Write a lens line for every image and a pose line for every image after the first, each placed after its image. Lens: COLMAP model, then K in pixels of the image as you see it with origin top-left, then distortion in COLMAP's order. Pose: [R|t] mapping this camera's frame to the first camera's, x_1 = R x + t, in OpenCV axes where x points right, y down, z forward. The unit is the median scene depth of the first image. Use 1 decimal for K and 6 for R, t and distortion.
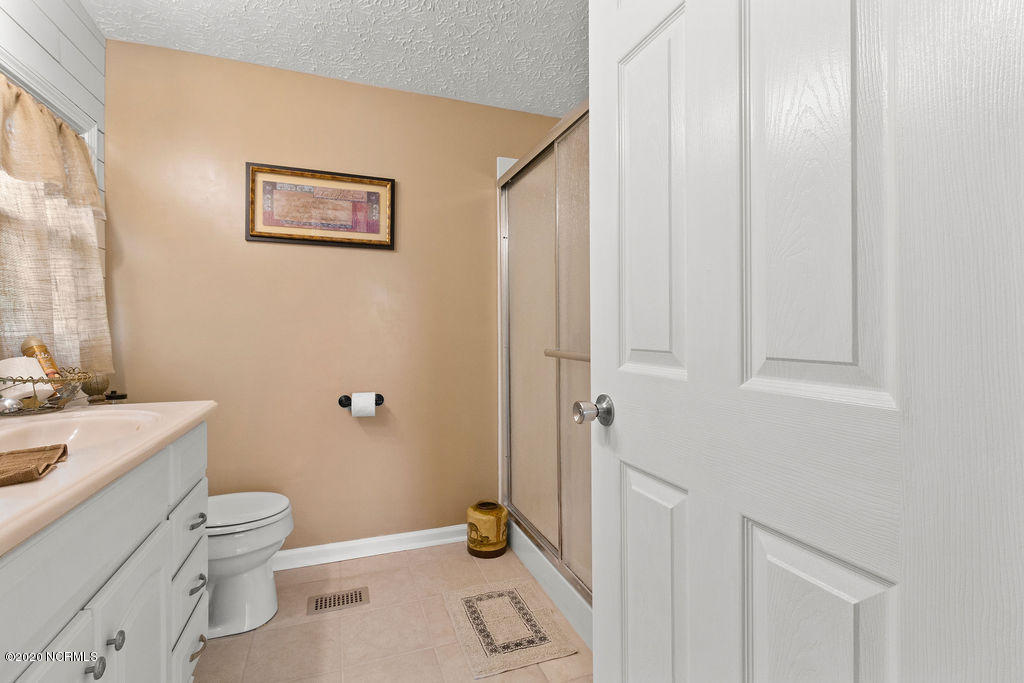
lens RADIAL K [[472.7, 0, 509.9], [0, 472.7, 331.6], [0, 0, 1]] dist [-0.002621, 0.001310]
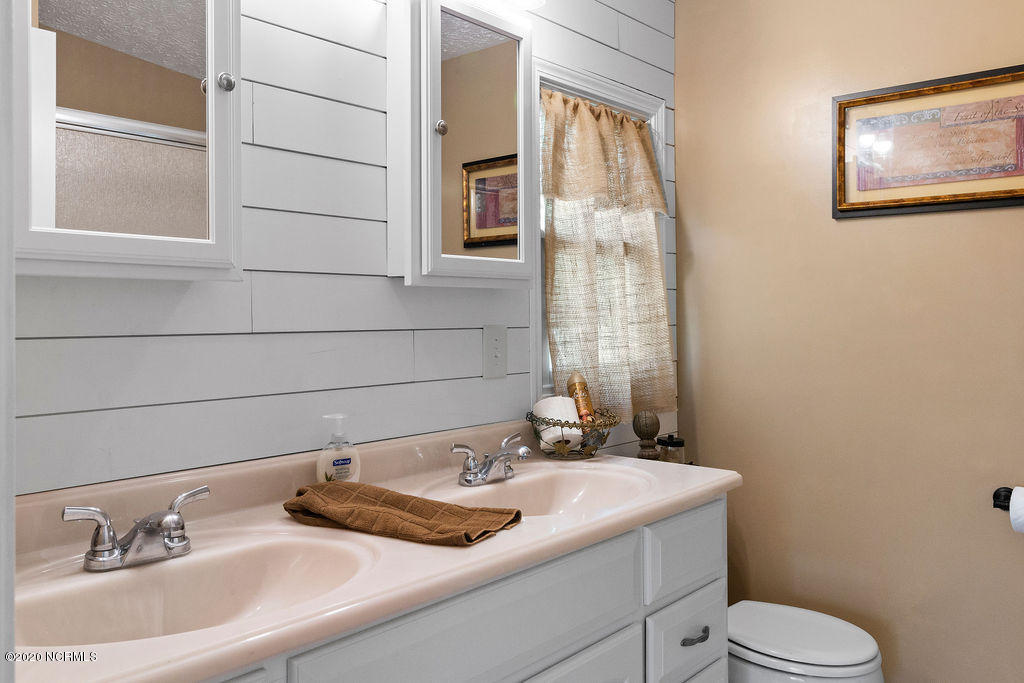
lens RADIAL K [[814.5, 0, 514.9], [0, 814.5, 314.5], [0, 0, 1]] dist [-0.002011, 0.008376]
pose [[0.481347, -0.005829, -0.876511, 0.227662], [0.002597, 0.999983, -0.005224, -0.067445], [0.876526, 0.000238, 0.481354, 0.101304]]
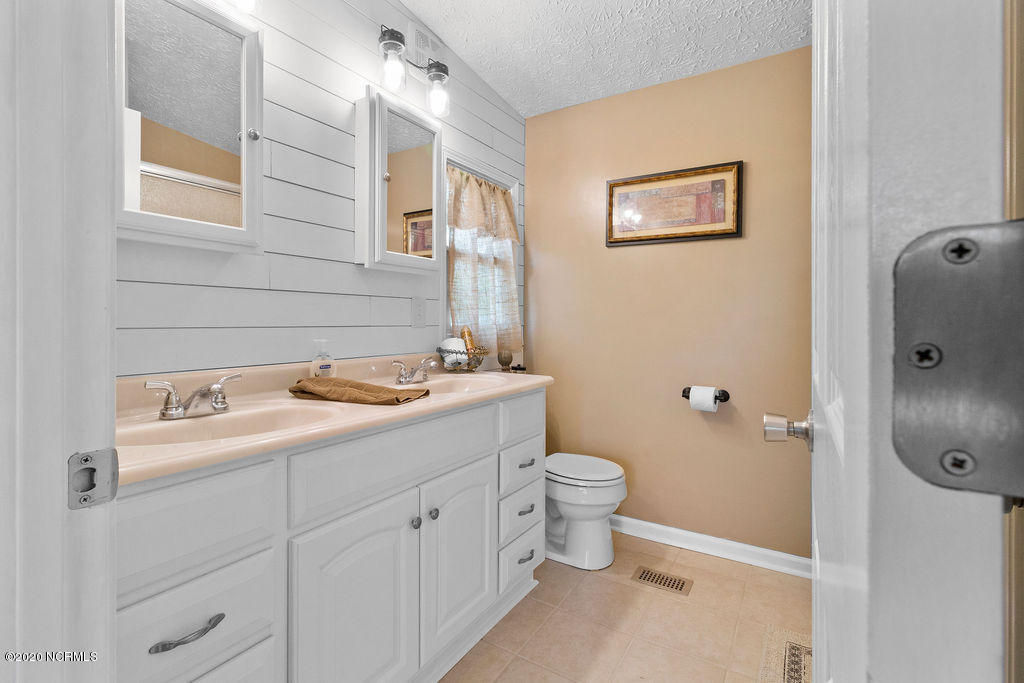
lens RADIAL K [[472.7, 0, 514.5], [0, 472.7, 326.8], [0, 0, 1]] dist [-0.002621, 0.001310]
pose [[0.613756, 0.009358, -0.789440, 0.271958], [-0.008091, 0.999952, 0.005563, 0.002760], [0.789454, 0.002973, 0.613802, 0.099916]]
